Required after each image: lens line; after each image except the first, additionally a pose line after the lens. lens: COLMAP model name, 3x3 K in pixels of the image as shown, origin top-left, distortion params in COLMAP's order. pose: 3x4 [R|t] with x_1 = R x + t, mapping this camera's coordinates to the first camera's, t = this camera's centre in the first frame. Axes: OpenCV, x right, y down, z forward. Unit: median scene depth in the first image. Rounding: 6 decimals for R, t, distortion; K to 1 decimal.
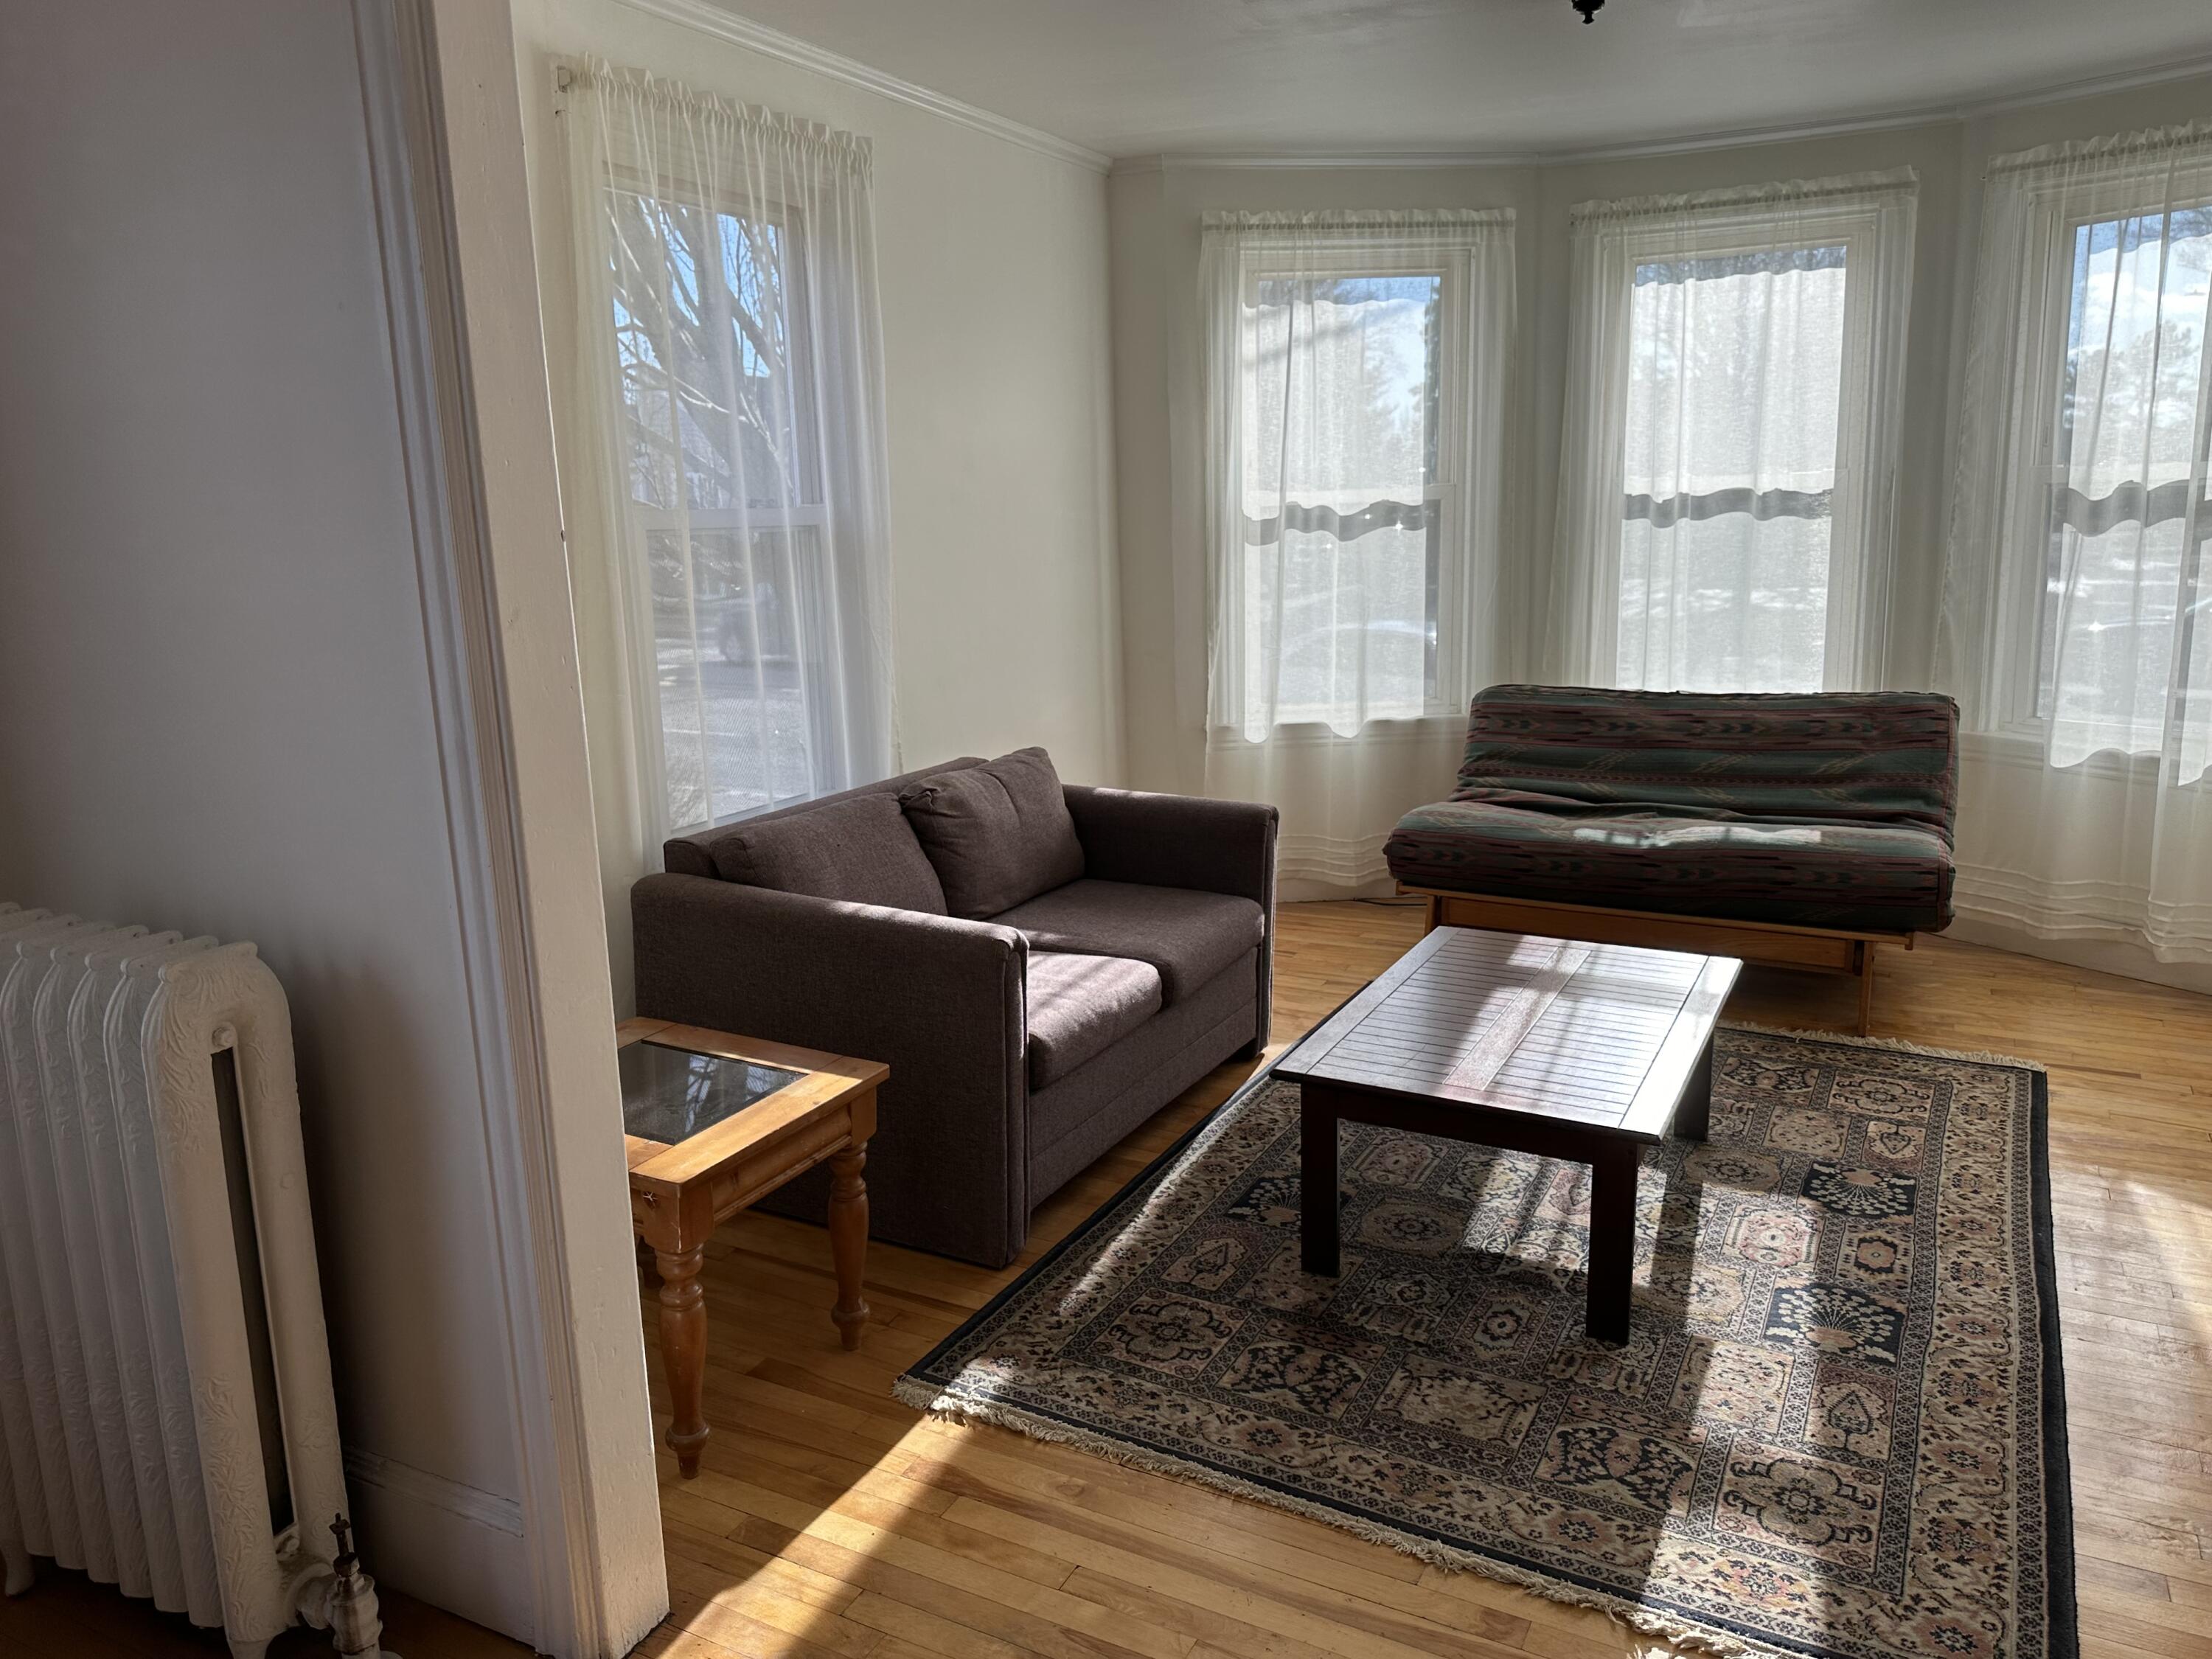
lens RADIAL K [[1614.3, 0, 1054.4], [0, 1614.3, 820.1], [0, 0, 1]] dist [0.043641, -0.035962]
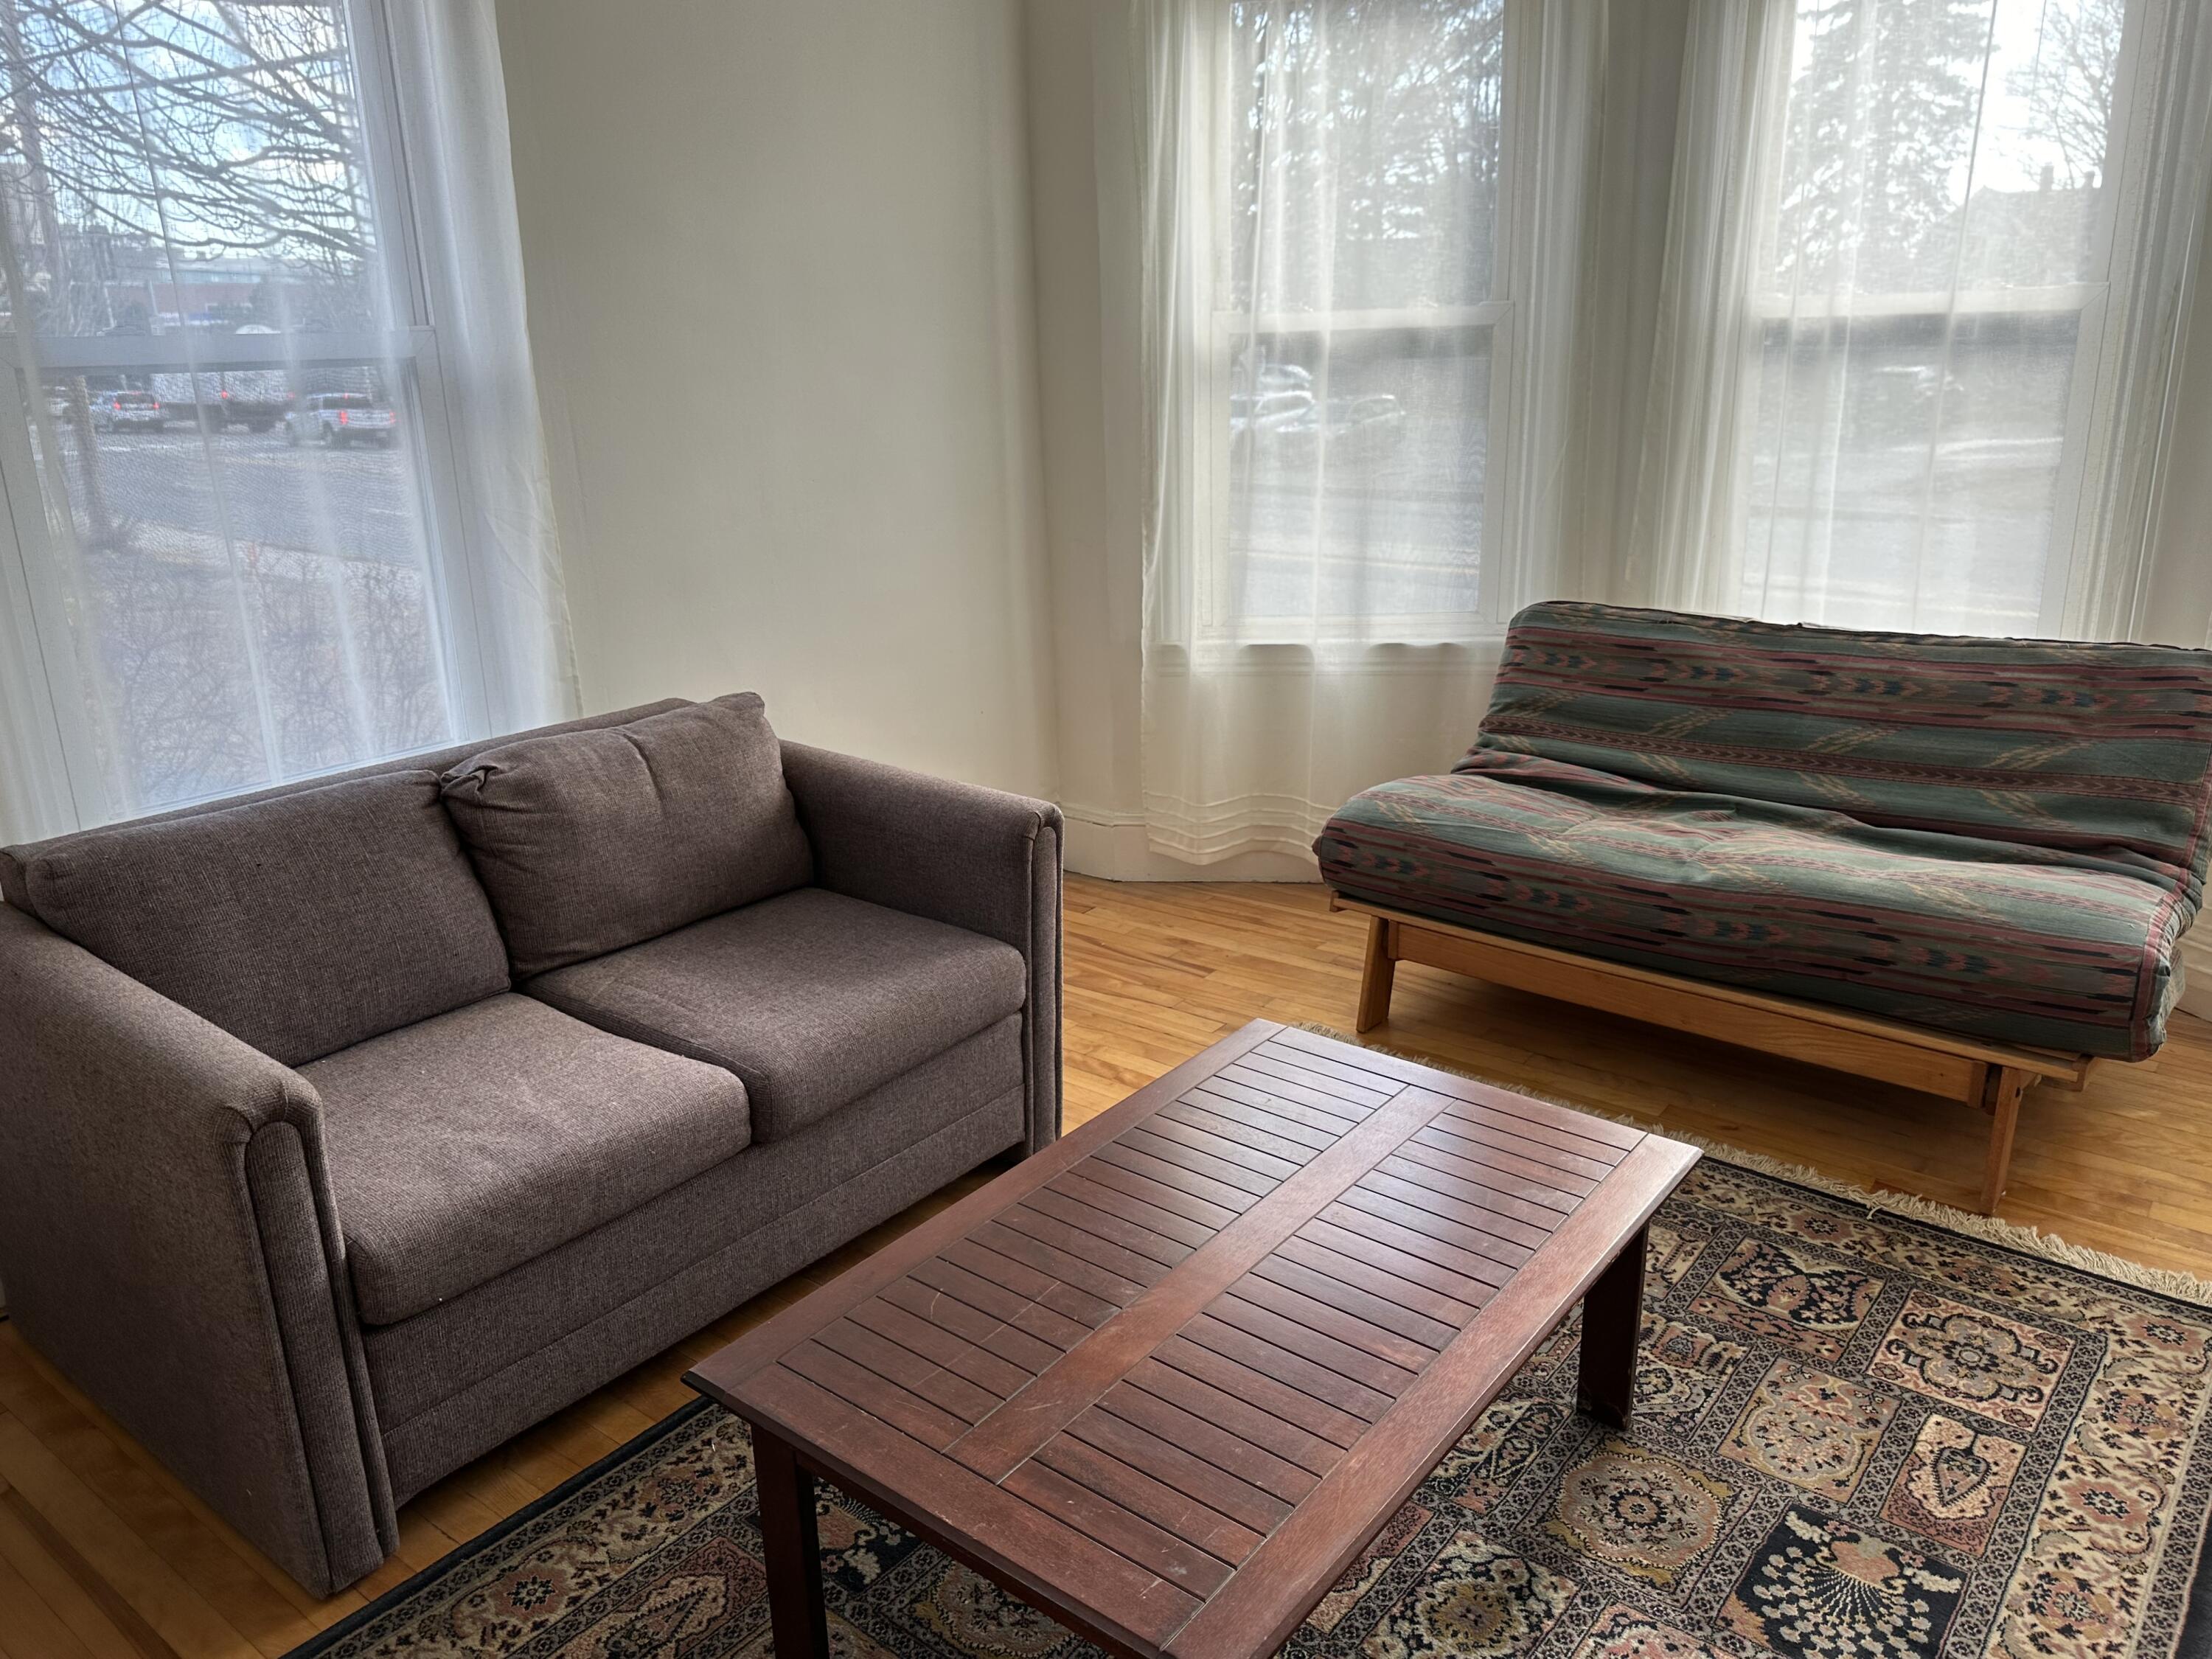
lens RADIAL K [[1614.3, 0, 1082.1], [0, 1614.3, 835.8], [0, 0, 1]] dist [0.043641, -0.035962]
pose [[0.985655, 0.054579, -0.159701, 0.237219], [-0.037301, 0.993314, 0.109251, -0.063863], [0.164596, -0.101727, 0.981101, 0.331152]]
